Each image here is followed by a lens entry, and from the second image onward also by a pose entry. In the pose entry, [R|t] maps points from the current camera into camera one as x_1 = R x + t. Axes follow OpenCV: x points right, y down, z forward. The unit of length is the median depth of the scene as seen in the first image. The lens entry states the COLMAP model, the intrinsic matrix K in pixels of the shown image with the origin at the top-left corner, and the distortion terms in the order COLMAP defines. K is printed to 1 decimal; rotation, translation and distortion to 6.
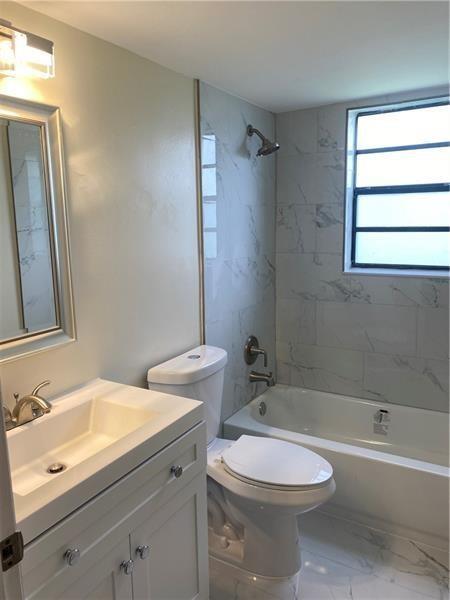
lens RADIAL K [[462.5, 0, 221.8], [0, 462.5, 295.0], [0, 0, 1]] dist [0.081851, -0.082306]
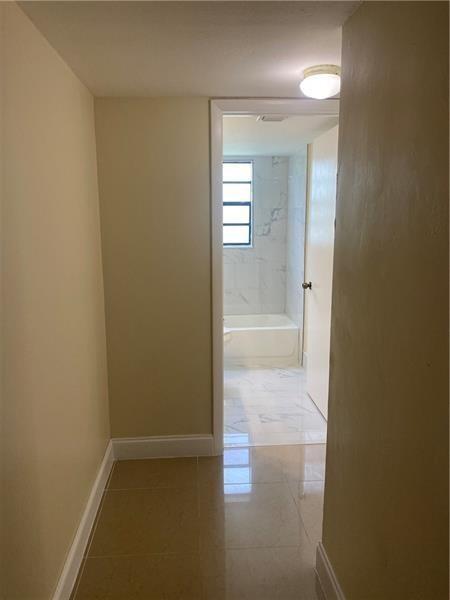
lens RADIAL K [[462.5, 0, 221.8], [0, 462.5, 295.0], [0, 0, 1]] dist [0.081851, -0.082306]
pose [[0.824560, -0.081454, 0.559880, -0.713144], [0.080671, 0.996398, 0.026152, 0.099599], [-0.559993, 0.023602, 0.828161, -0.575513]]
